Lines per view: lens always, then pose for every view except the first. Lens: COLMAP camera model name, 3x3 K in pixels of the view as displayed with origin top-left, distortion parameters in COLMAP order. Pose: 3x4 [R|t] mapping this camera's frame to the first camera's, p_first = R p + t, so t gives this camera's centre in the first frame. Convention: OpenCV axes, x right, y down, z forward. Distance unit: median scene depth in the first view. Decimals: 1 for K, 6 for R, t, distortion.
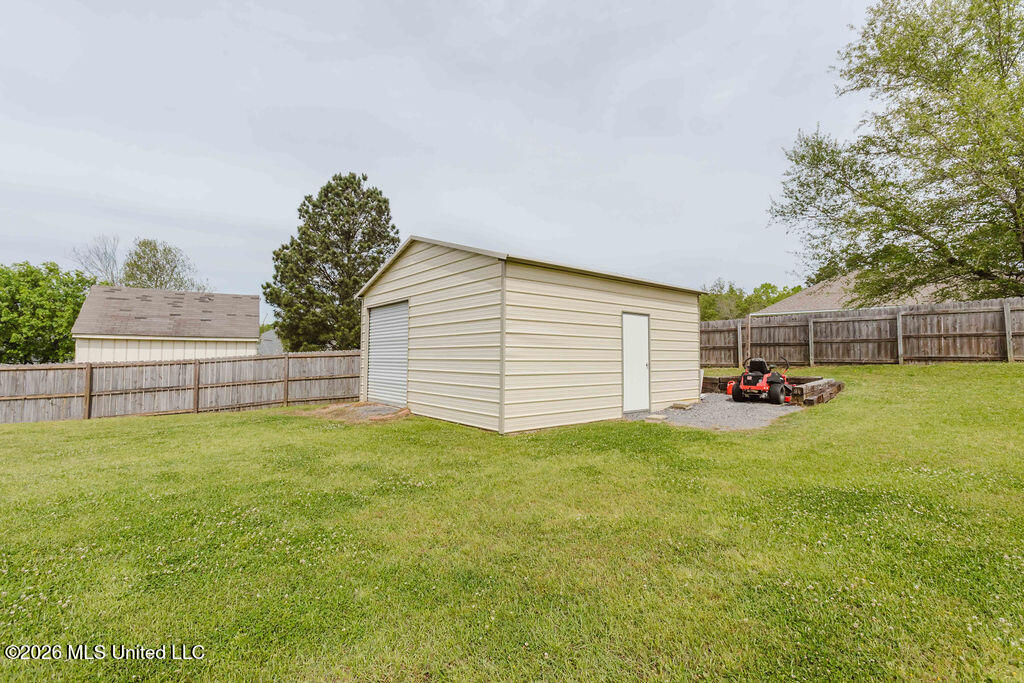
lens RADIAL K [[455.3, 0, 508.0], [0, 455.3, 337.1], [0, 0, 1]] dist [-0.003440, 0.002763]
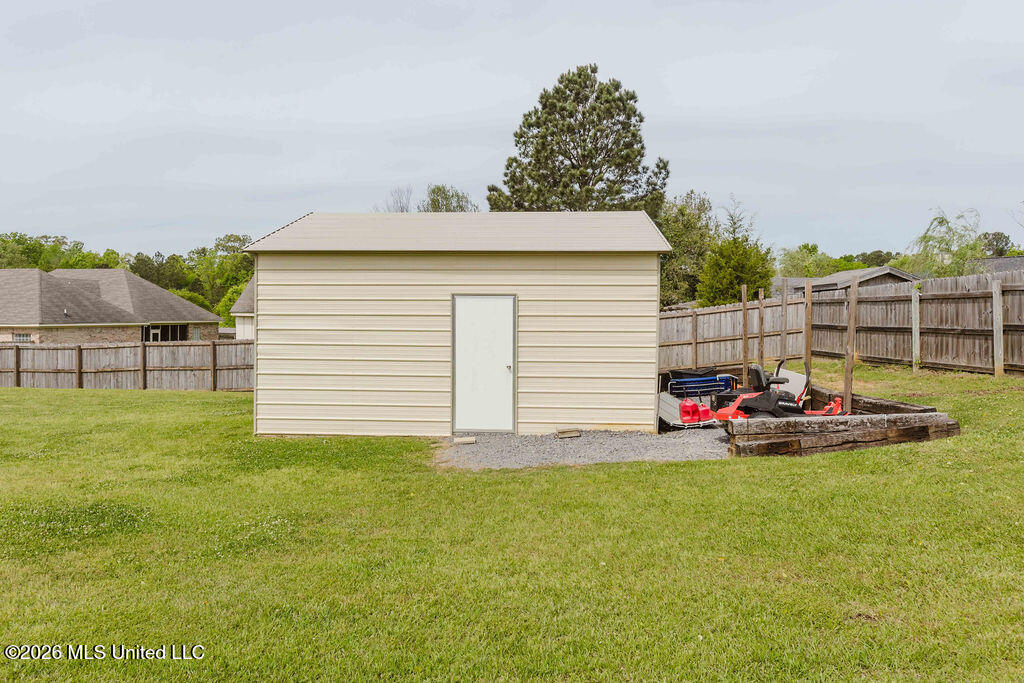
lens RADIAL K [[742.9, 0, 506.1], [0, 742.9, 339.5], [0, 0, 1]] dist [0.004896, -0.000205]
pose [[0.745100, 0.022742, -0.666565, 0.845207], [0.027167, 0.997554, 0.064402, -0.043941], [0.666400, -0.066094, 0.742659, 0.123470]]
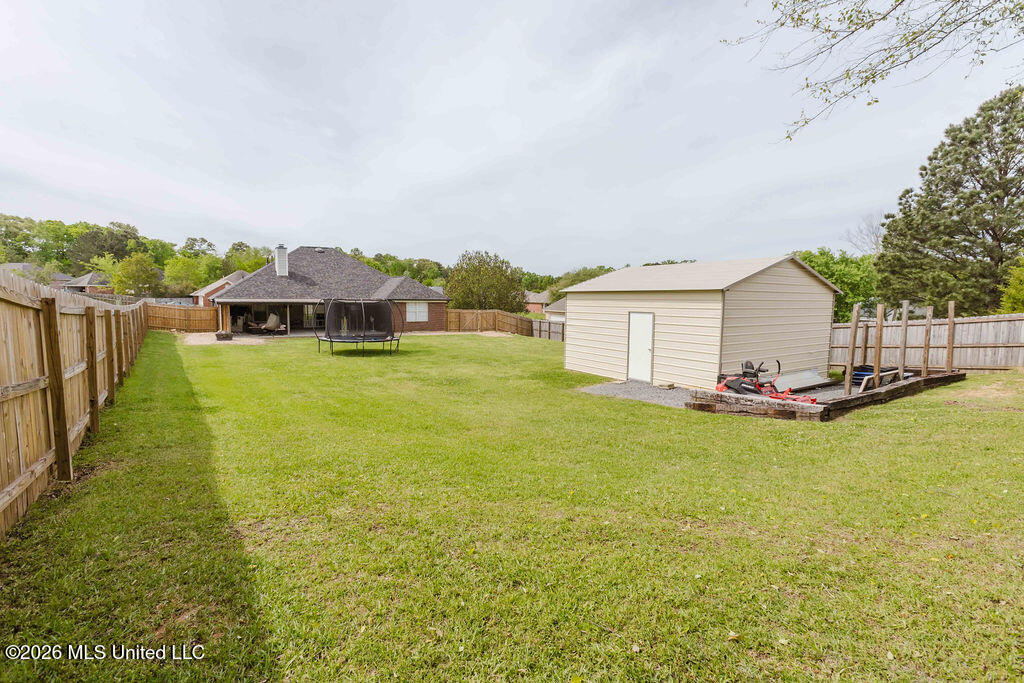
lens RADIAL K [[455.3, 0, 507.7], [0, 455.3, 341.8], [0, 0, 1]] dist [-0.003440, 0.002763]
pose [[-0.100420, 0.086750, -0.991156, 1.356333], [0.034803, 0.995888, 0.083638, -0.073631], [0.994336, -0.026096, -0.103027, 0.571823]]
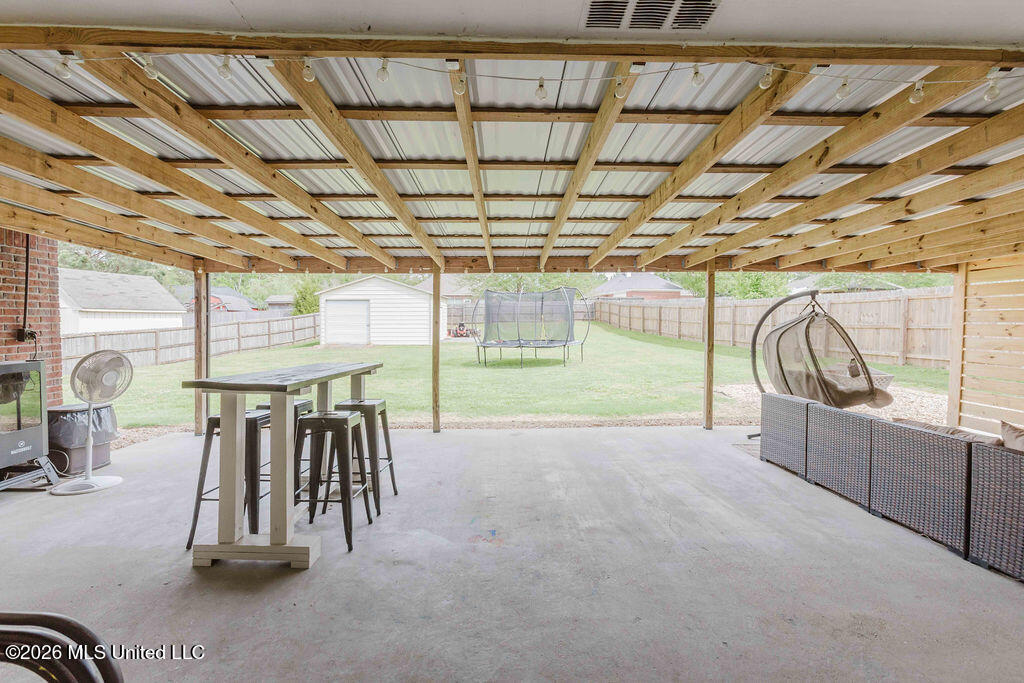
lens RADIAL K [[455.3, 0, 512.8], [0, 455.3, 342.9], [0, 0, 1]] dist [-0.003440, 0.002763]
pose [[0.623802, -0.044545, 0.780312, -1.416200], [-0.033216, 0.995962, 0.083410, -0.069128], [-0.780876, -0.077950, 0.619803, -0.989004]]
